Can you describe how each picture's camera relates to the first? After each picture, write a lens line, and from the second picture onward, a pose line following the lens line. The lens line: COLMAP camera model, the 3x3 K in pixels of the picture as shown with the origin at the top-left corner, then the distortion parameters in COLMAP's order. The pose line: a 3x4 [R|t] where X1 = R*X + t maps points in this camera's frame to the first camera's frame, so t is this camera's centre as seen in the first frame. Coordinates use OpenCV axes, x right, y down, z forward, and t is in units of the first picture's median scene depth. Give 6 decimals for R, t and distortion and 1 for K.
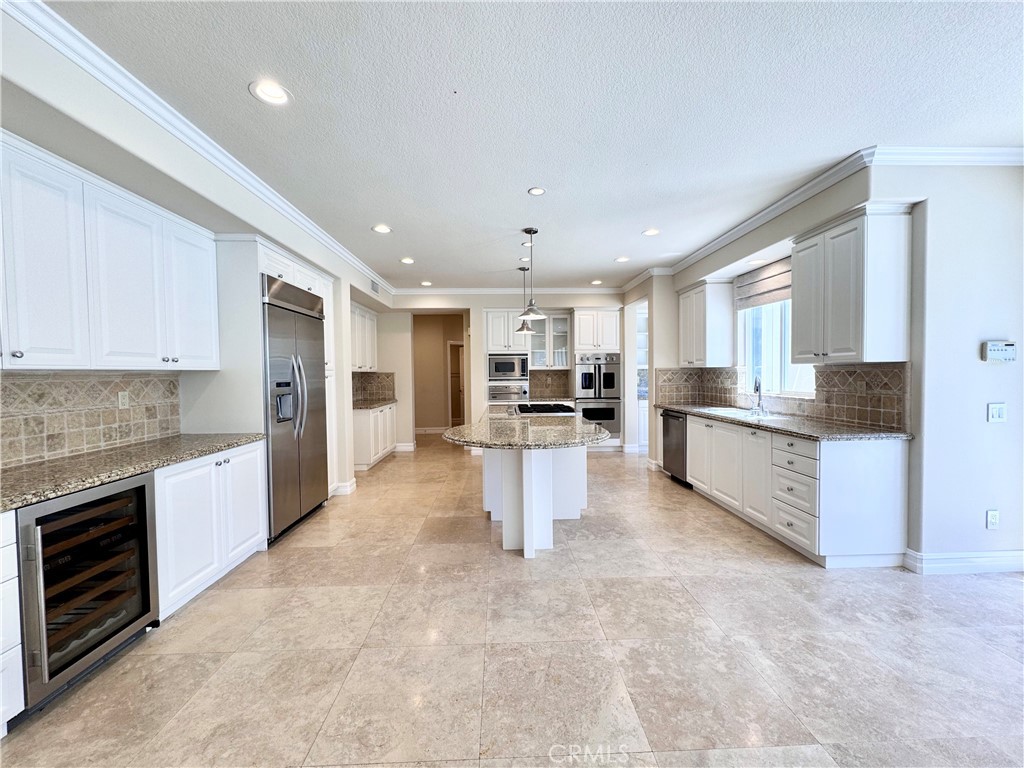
lens RADIAL K [[410.4, 0, 510.7], [0, 410.4, 383.6], [0, 0, 1]] dist [-0.001175, -0.000198]
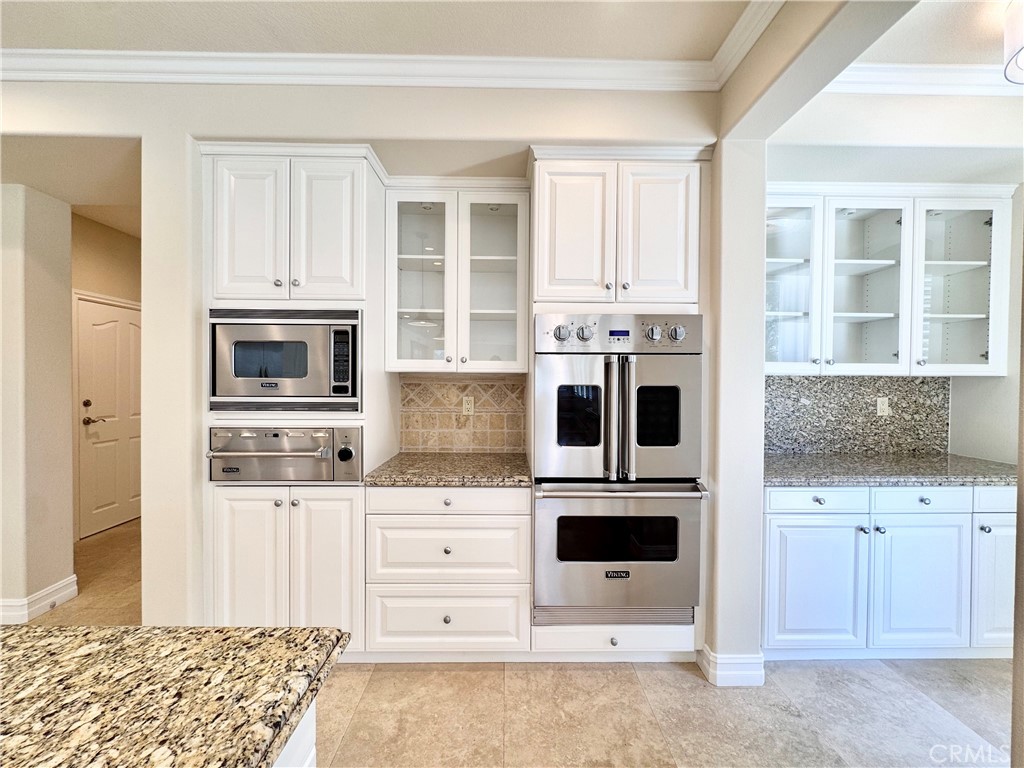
lens RADIAL K [[410.4, 0, 515.0], [0, 410.4, 383.8], [0, 0, 1]] dist [-0.001175, -0.000198]
pose [[0.999580, 0.017349, -0.023196, 0.150784], [-0.017742, 0.999700, -0.016858, -0.021918], [0.022896, 0.017263, 0.999589, 0.727069]]
